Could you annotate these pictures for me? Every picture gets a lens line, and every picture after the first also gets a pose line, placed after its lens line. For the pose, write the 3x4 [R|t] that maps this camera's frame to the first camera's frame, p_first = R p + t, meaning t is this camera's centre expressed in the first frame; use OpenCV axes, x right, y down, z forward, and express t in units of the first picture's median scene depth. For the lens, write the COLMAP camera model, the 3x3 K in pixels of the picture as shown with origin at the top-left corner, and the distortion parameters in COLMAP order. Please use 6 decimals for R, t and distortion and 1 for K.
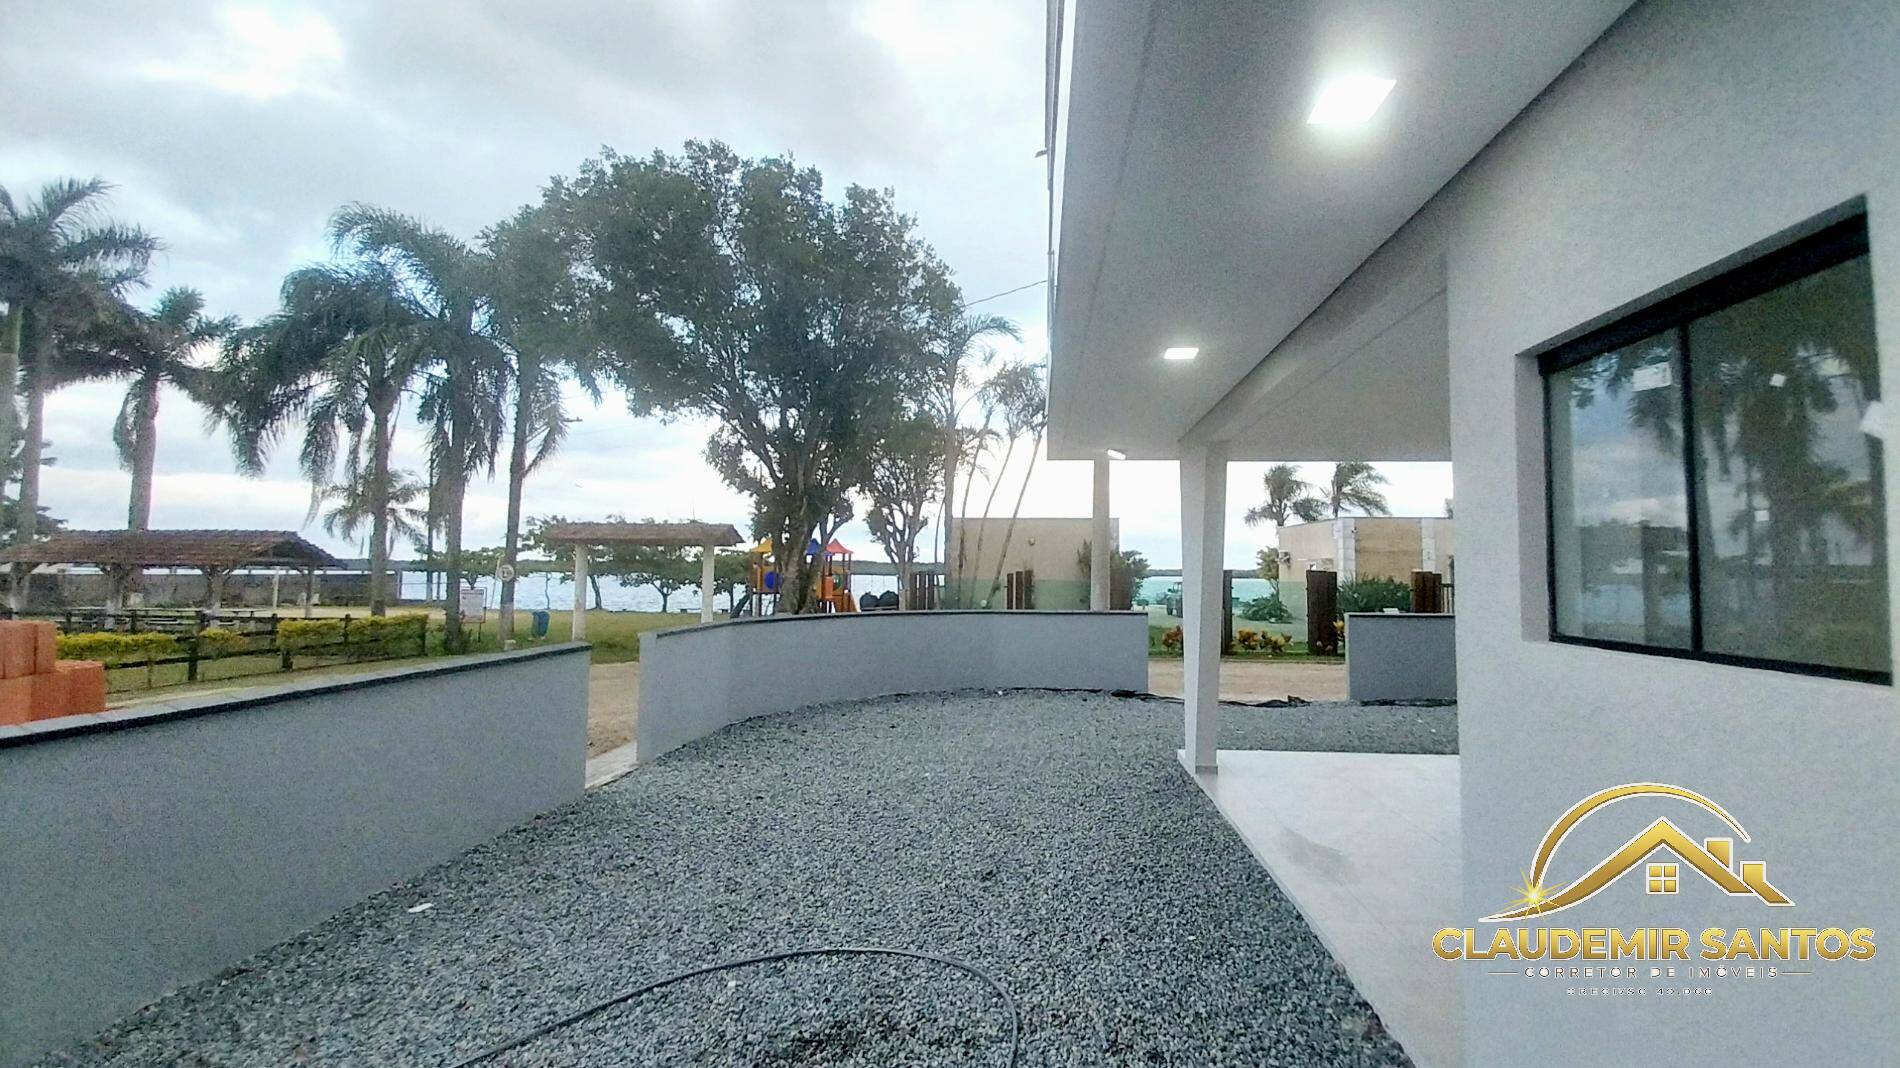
lens RADIAL K [[740.6, 0, 995.8], [0, 740.6, 532.7], [0, 0, 1]] dist [0.023535, -0.012882]
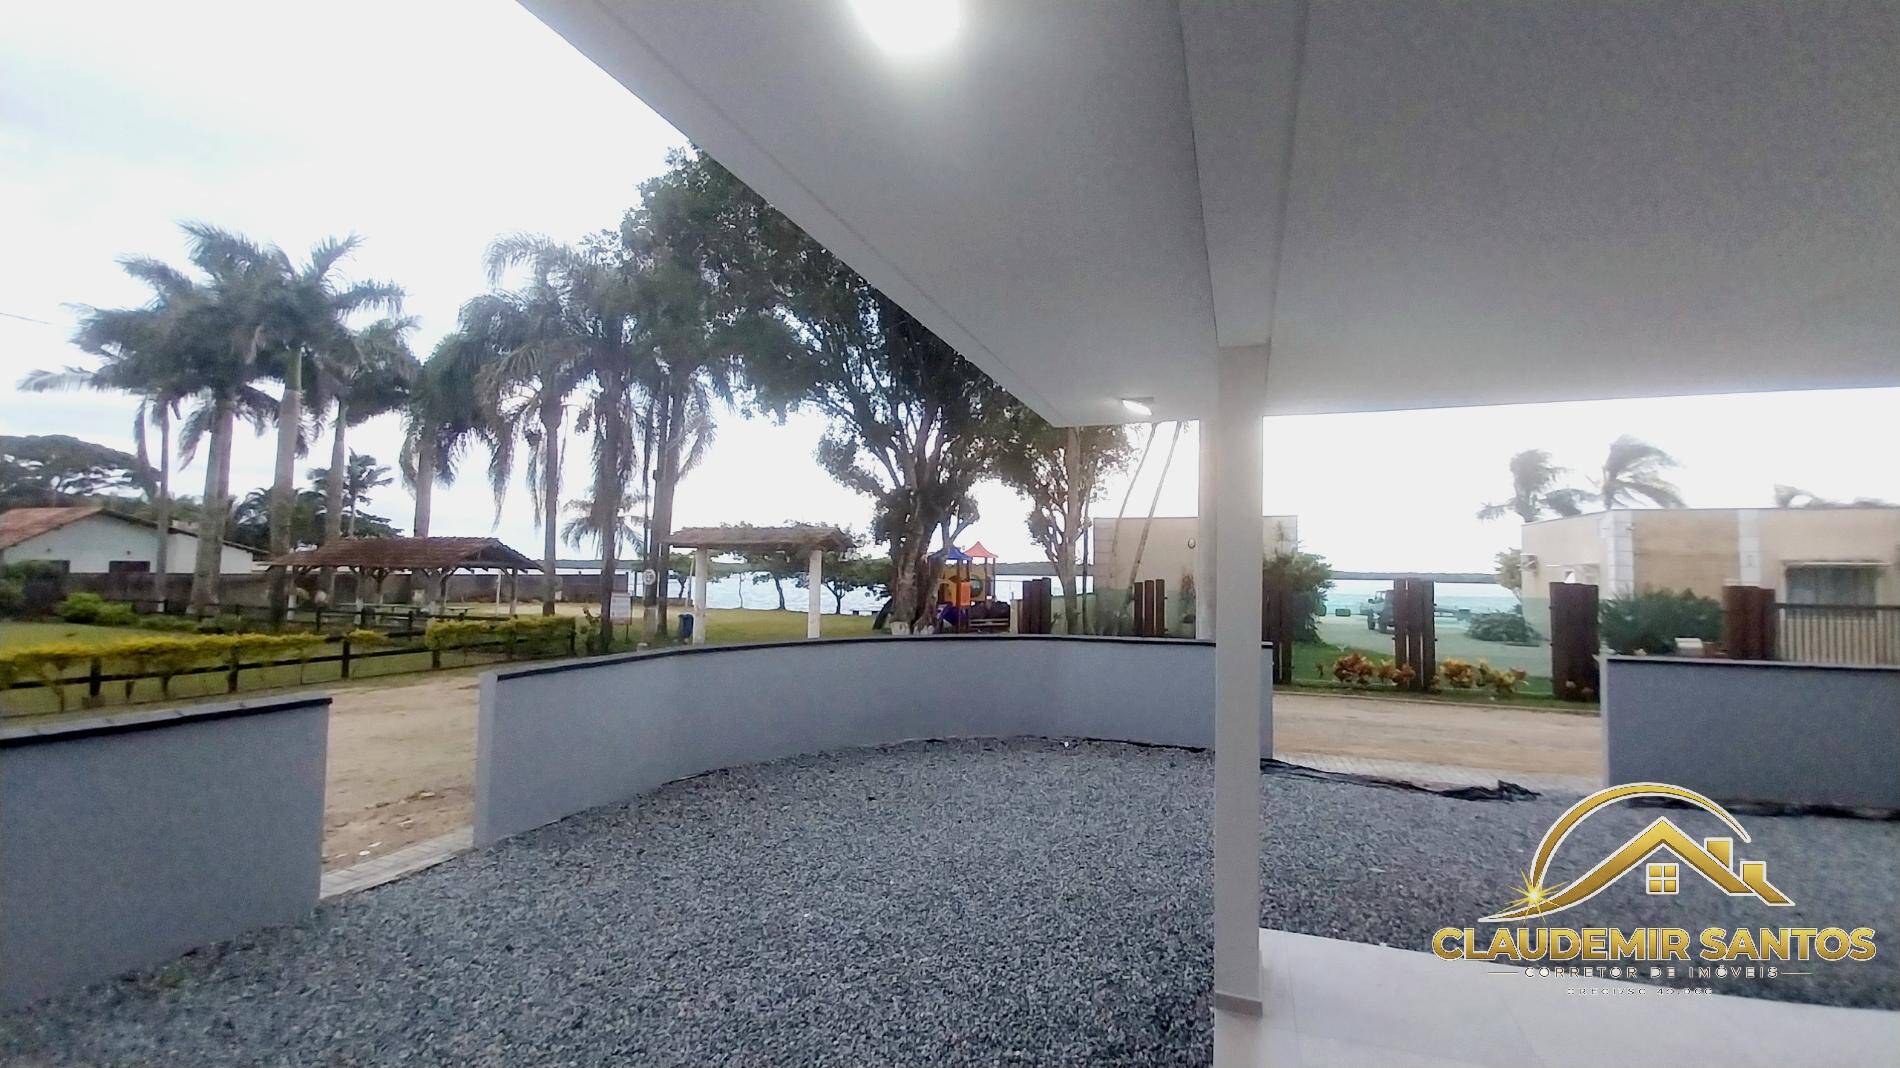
lens RADIAL K [[740.6, 0, 995.8], [0, 740.6, 532.7], [0, 0, 1]] dist [0.023535, -0.012882]
pose [[0.966073, -0.008109, -0.258142, 0.066904], [0.007548, 0.999967, -0.003163, -0.000298], [0.258159, 0.001107, 0.966102, 0.120601]]
